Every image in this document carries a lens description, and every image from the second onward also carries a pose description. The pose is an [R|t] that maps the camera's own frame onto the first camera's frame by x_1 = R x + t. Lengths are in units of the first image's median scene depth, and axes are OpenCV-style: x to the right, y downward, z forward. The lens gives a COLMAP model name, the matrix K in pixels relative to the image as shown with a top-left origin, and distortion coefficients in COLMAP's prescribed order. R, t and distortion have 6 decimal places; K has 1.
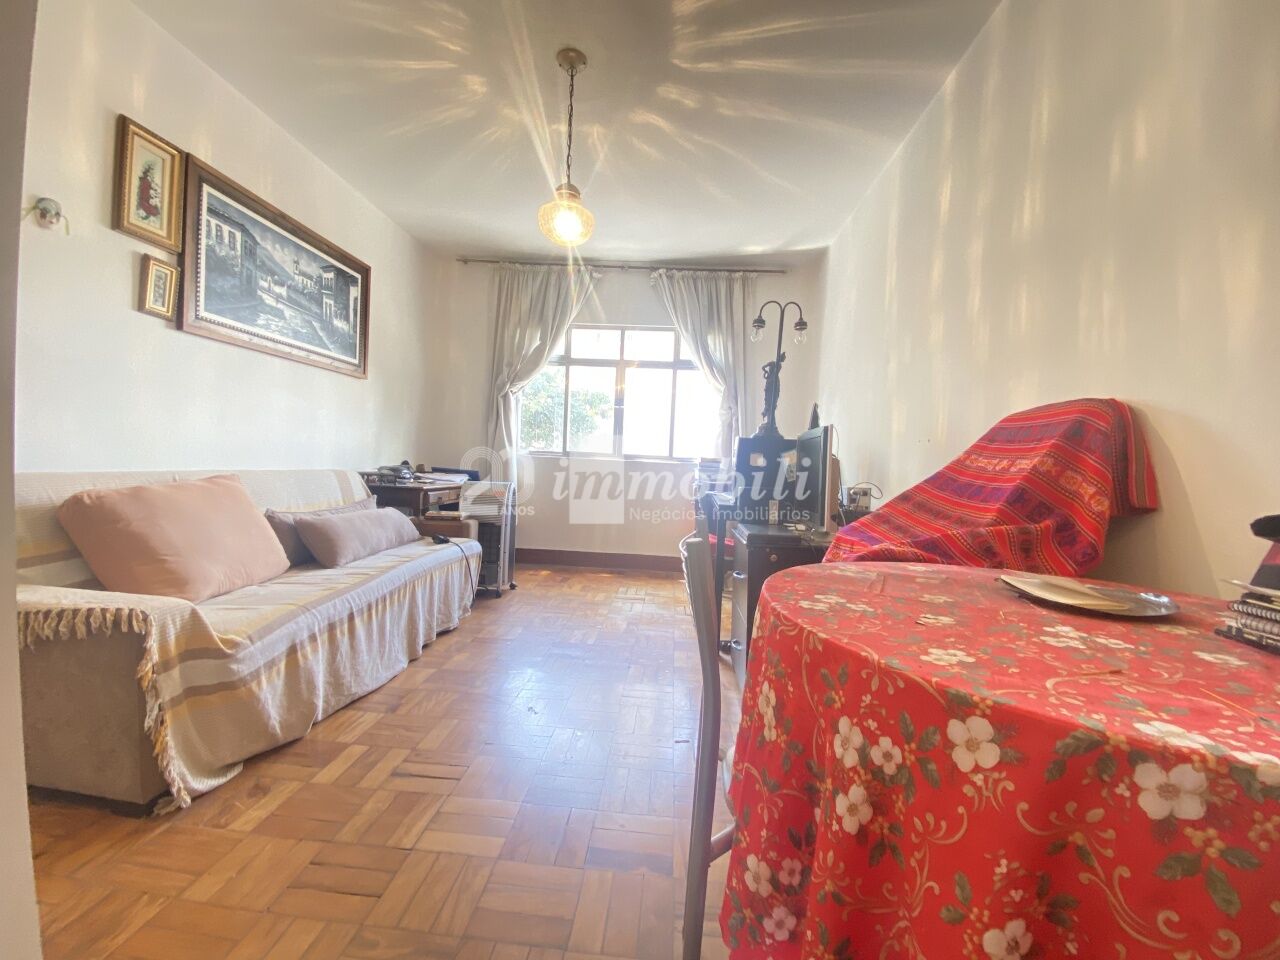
lens RADIAL K [[513.7, 0, 640.0], [0, 513.7, 480.0], [0, 0, 1]] dist [0.009332, -0.015816]
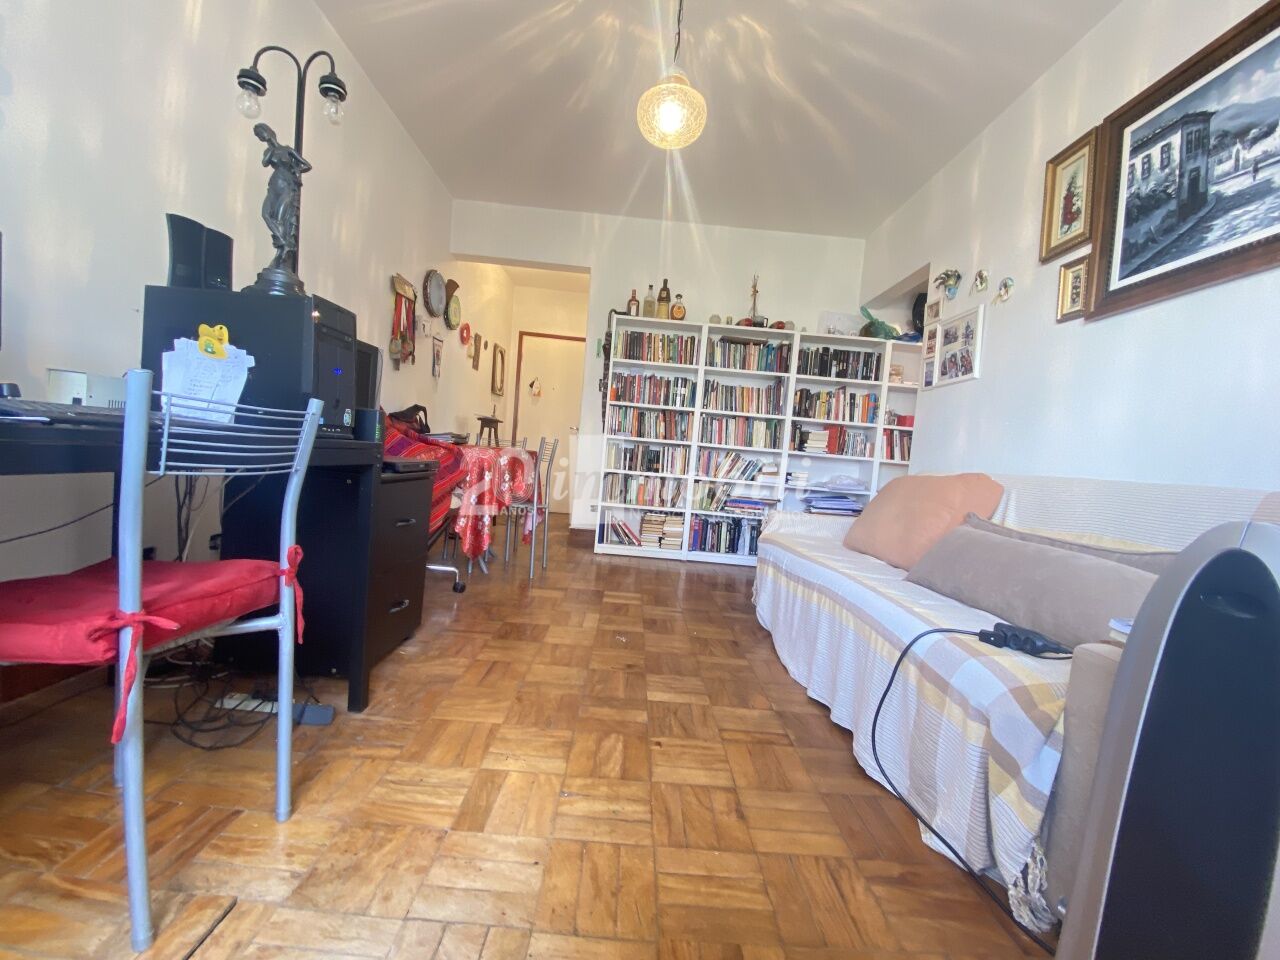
lens RADIAL K [[513.7, 0, 640.0], [0, 513.7, 480.0], [0, 0, 1]] dist [0.009332, -0.015816]
pose [[-0.988255, -0.126231, -0.086121, -0.096615], [-0.133029, 0.988009, 0.078370, 0.010251], [0.075196, 0.088906, -0.993198, 1.841235]]
